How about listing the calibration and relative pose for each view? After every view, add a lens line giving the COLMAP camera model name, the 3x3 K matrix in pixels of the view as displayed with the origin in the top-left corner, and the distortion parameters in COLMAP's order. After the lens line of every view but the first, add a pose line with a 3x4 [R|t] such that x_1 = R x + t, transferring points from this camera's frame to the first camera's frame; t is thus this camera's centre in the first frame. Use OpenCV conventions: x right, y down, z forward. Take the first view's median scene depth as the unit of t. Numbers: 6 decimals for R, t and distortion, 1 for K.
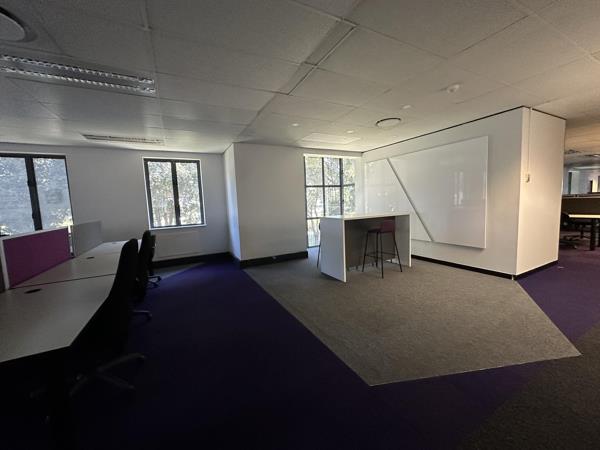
lens RADIAL K [[225.5, 0, 302.3], [0, 225.5, 222.0], [0, 0, 1]] dist [-0.000186, -0.000025]
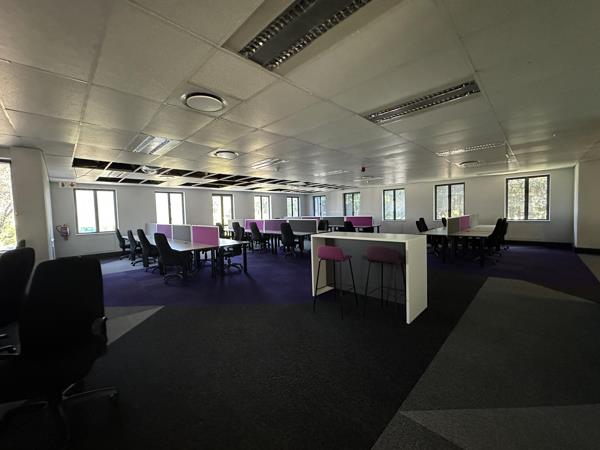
lens RADIAL K [[244.7, 0, 285.9], [0, 244.7, 225.1], [0, 0, 1]] dist [-0.001414, -0.000137]
pose [[0.249825, 0.078690, -0.965088, 0.668659], [-0.068744, 0.995619, 0.063384, 0.062651], [0.965848, 0.050509, 0.254140, -1.023402]]
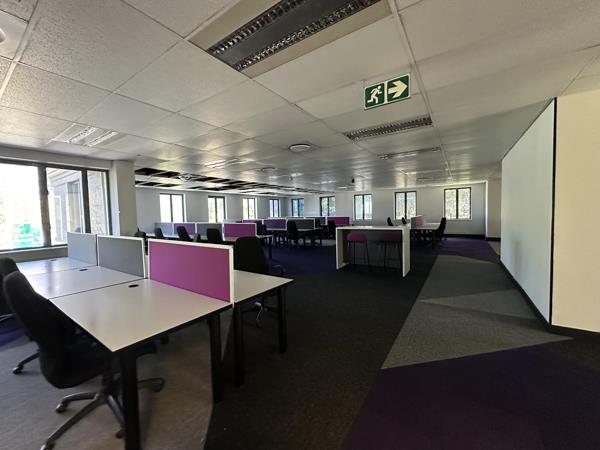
lens RADIAL K [[240.3, 0, 300.0], [0, 240.3, 225.0], [0, 0, 1]] dist [0.021601, -0.000060]
pose [[0.444912, 0.071747, -0.892696, 0.884246], [-0.073247, 0.996361, 0.043573, 0.087136], [0.892574, 0.046001, 0.448549, -1.421873]]
